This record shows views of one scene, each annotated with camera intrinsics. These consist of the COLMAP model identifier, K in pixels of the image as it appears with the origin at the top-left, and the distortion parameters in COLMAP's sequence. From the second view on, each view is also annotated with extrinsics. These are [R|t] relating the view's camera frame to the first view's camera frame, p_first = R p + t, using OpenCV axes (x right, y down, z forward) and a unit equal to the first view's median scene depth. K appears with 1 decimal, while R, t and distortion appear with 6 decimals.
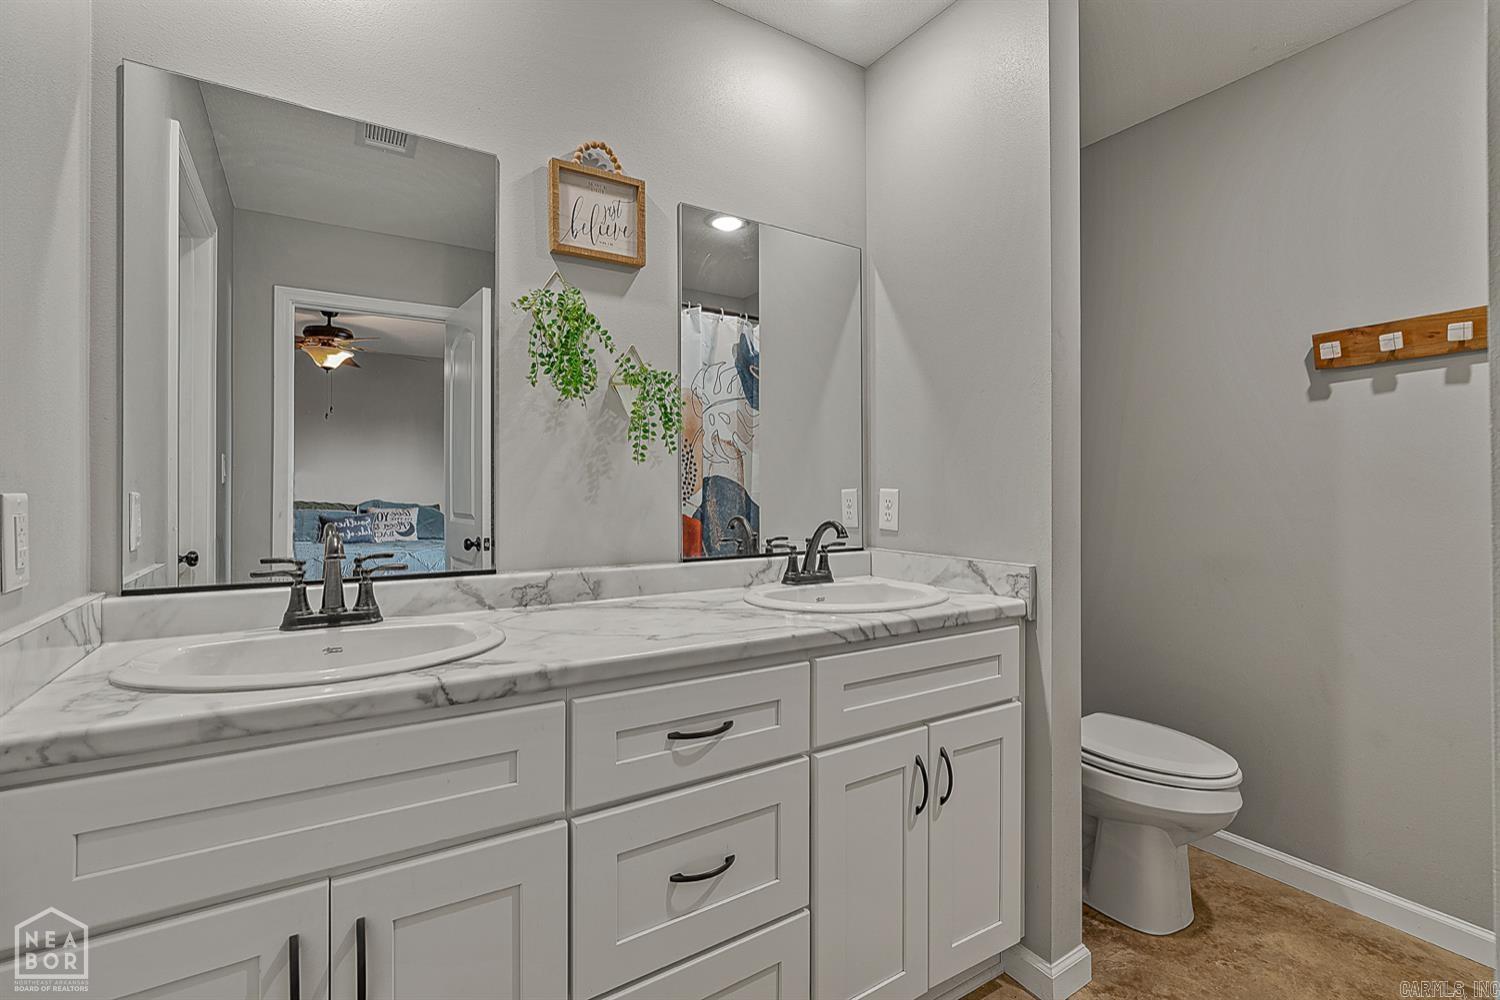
lens RADIAL K [[698.7, 0, 797.1], [0, 698.7, 500.8], [0, 0, 1]] dist [-0.002738, -0.000014]
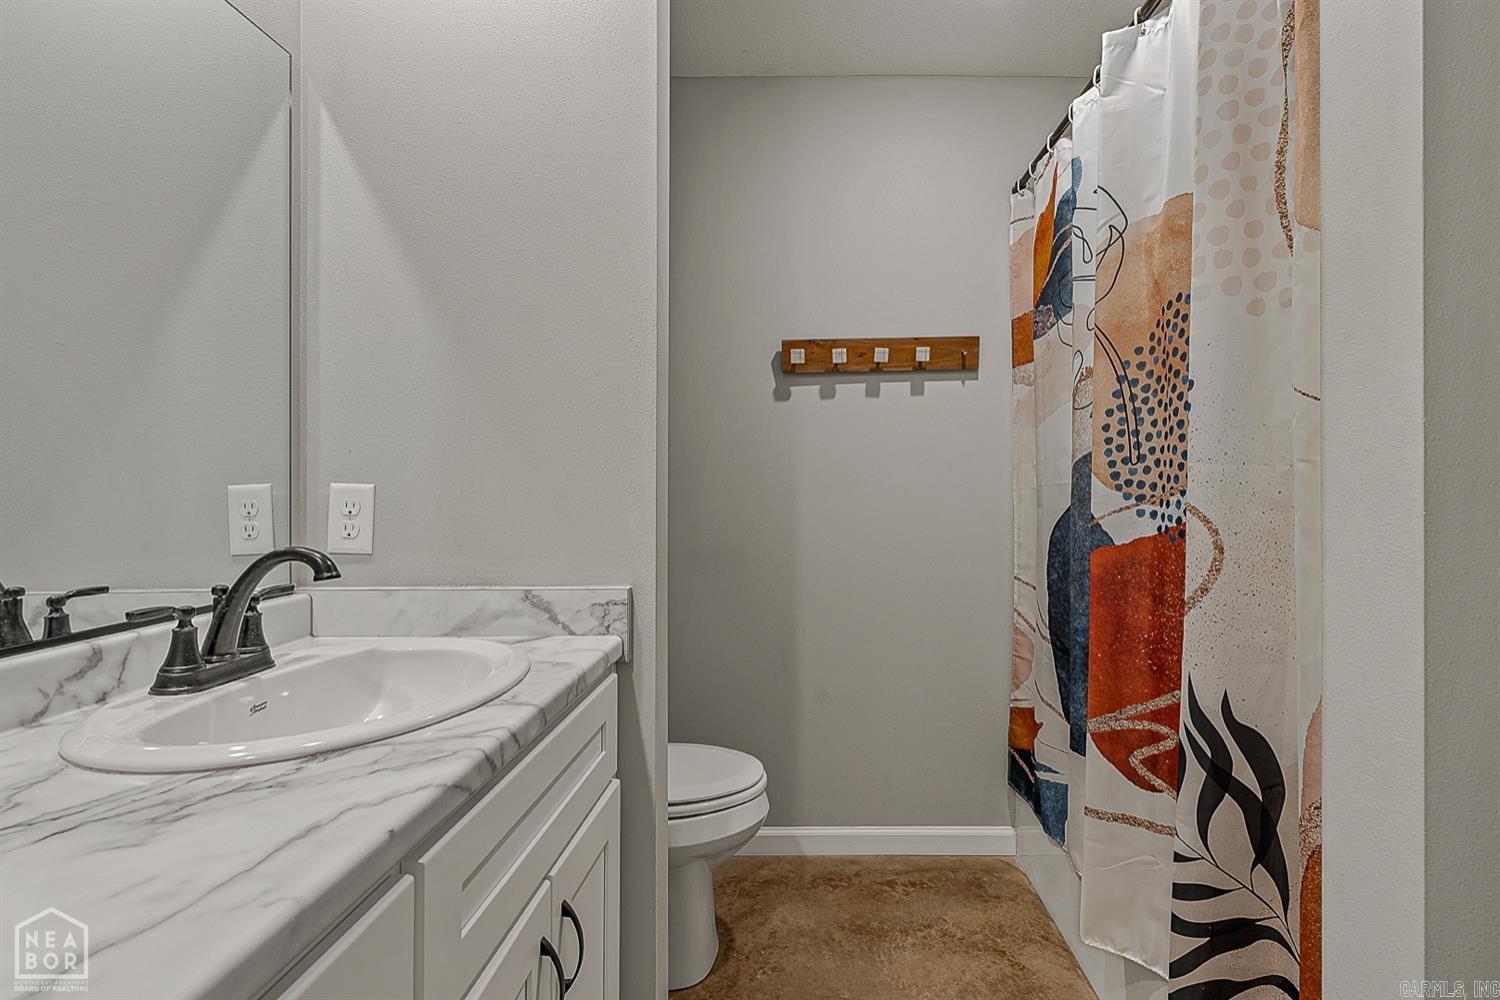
lens RADIAL K [[697.8, 0, 804.9], [0, 697.8, 487.0], [0, 0, 1]] dist [0.002495, -0.006187]
pose [[0.570025, -0.007575, 0.821592, -0.144732], [0.016814, 0.999856, -0.002447, -0.006552], [-0.821455, 0.015209, 0.570071, 0.389933]]
